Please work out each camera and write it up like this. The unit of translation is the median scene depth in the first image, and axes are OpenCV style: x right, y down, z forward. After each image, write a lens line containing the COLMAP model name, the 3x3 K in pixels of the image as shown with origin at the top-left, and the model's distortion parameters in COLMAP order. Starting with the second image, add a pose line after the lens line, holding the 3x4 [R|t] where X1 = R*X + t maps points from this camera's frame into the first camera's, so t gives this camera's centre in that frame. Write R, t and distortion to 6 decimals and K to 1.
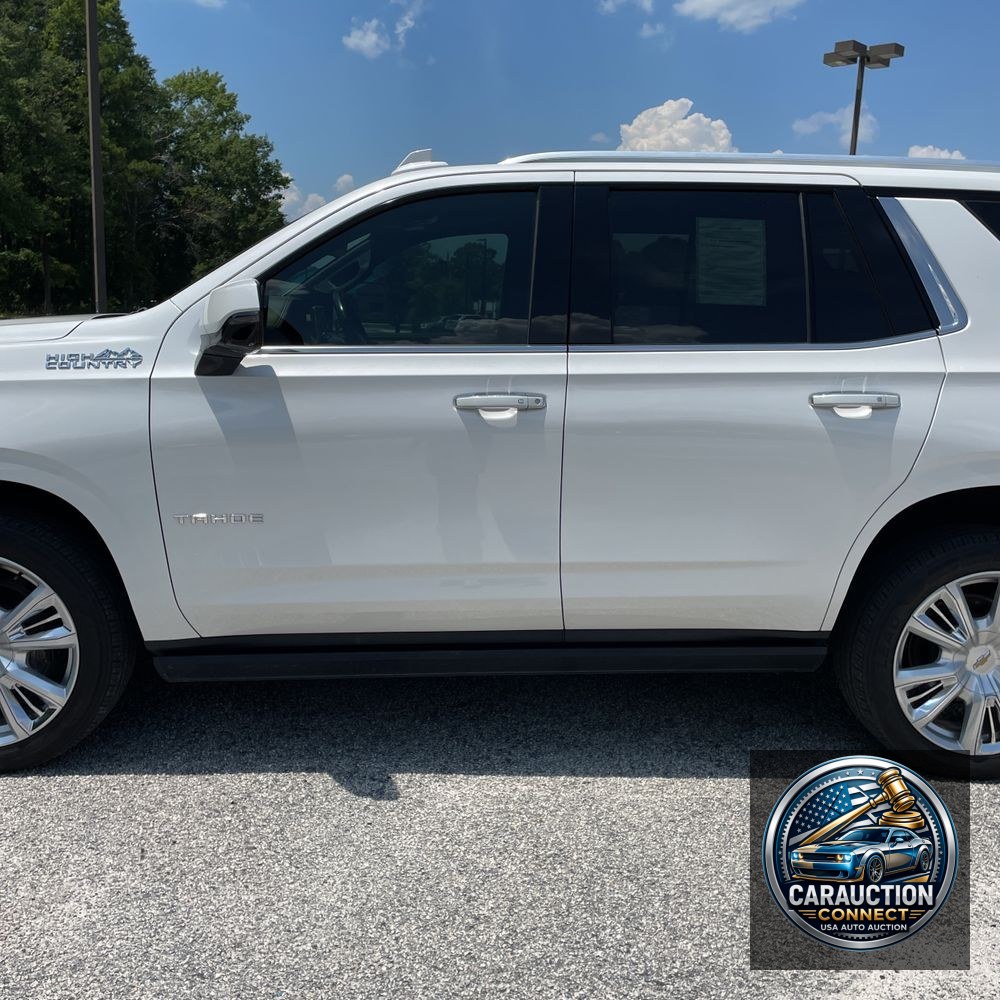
lens RADIAL K [[1016.3, 0, 508.1], [0, 1016.3, 499.8], [0, 0, 1]] dist [0.096404, -0.134957]
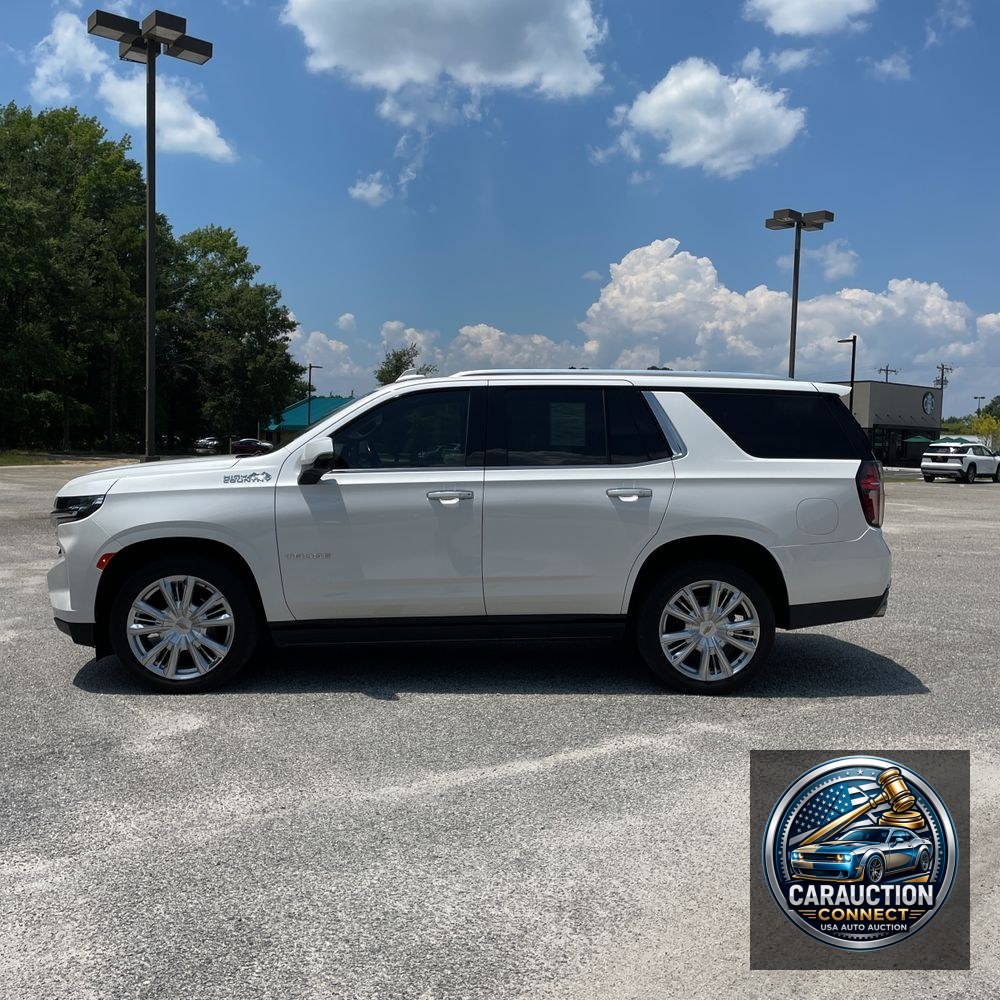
lens RADIAL K [[1016.3, 0, 508.1], [0, 1016.3, 499.8], [0, 0, 1]] dist [0.096404, -0.134957]
pose [[0.999902, -0.013814, 0.002193, 0.095674], [0.013980, 0.992245, -0.123507, 0.150994], [-0.000470, 0.123526, 0.992341, -0.918859]]
